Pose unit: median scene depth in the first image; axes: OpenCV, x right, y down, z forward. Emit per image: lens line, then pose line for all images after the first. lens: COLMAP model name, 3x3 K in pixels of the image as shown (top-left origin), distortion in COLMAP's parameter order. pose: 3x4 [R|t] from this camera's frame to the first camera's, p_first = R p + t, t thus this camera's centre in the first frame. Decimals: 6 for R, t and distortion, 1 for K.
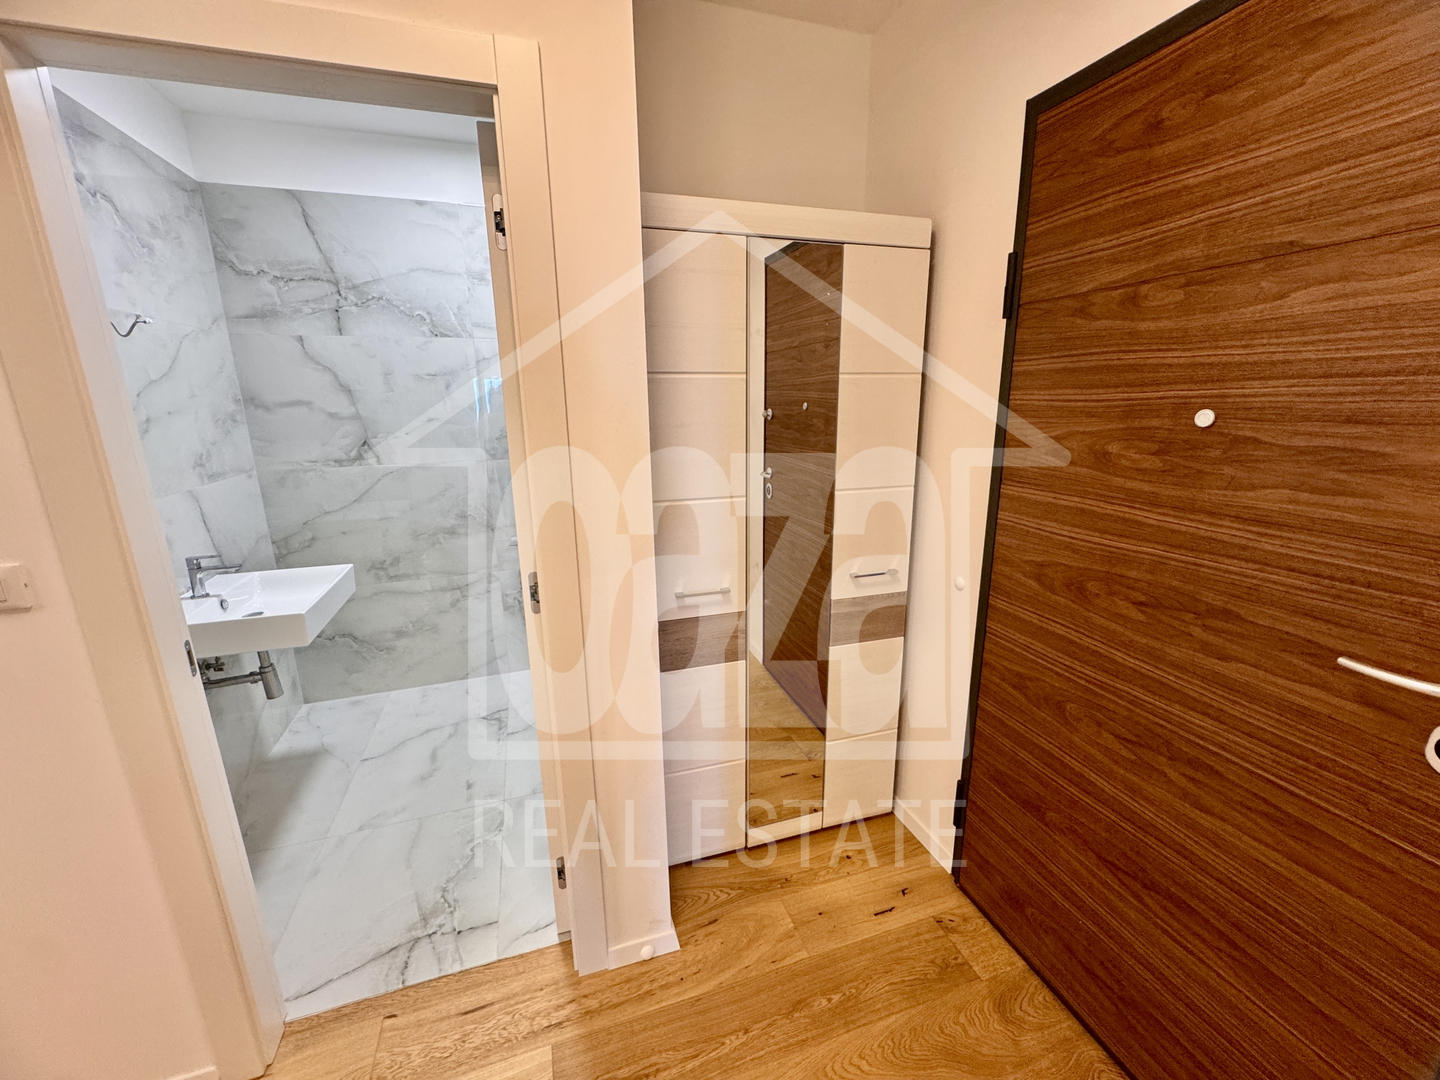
lens RADIAL K [[576.9, 0, 720.8], [0, 576.9, 538.2], [0, 0, 1]] dist [-0.003720, 0.000300]
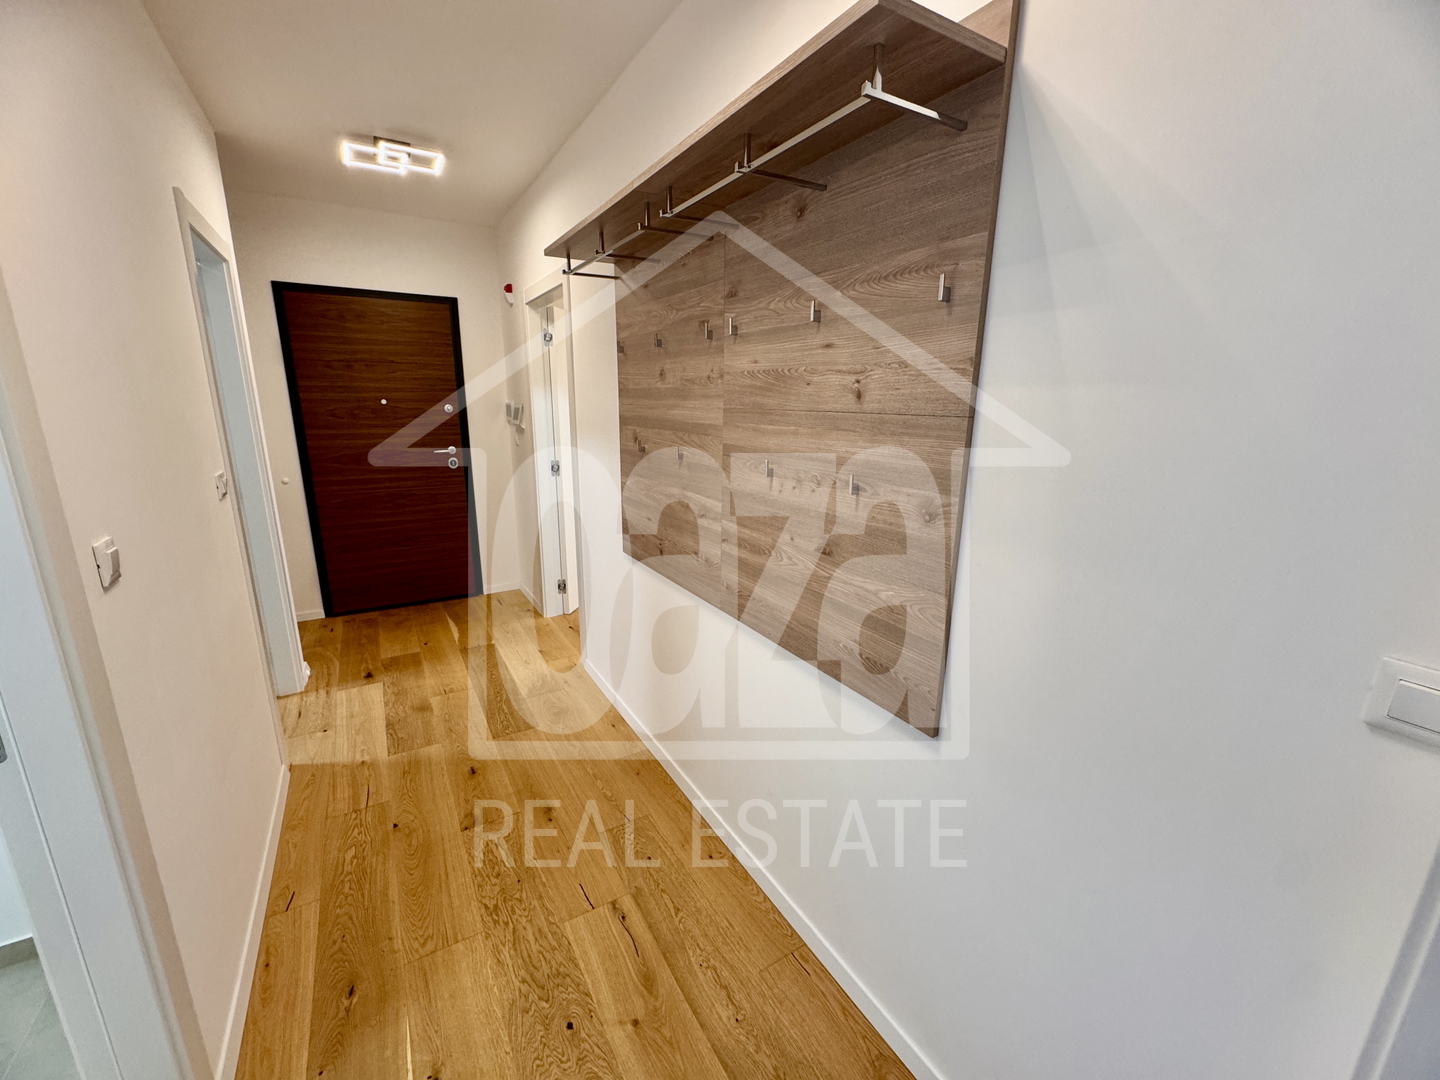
lens RADIAL K [[576.9, 0, 720.8], [0, 576.9, 538.2], [0, 0, 1]] dist [-0.003720, 0.000300]
pose [[-0.223608, -0.221249, 0.949236, -1.343735], [0.226206, 0.935525, 0.271339, 0.041035], [-0.948067, 0.275396, -0.159143, -0.096850]]
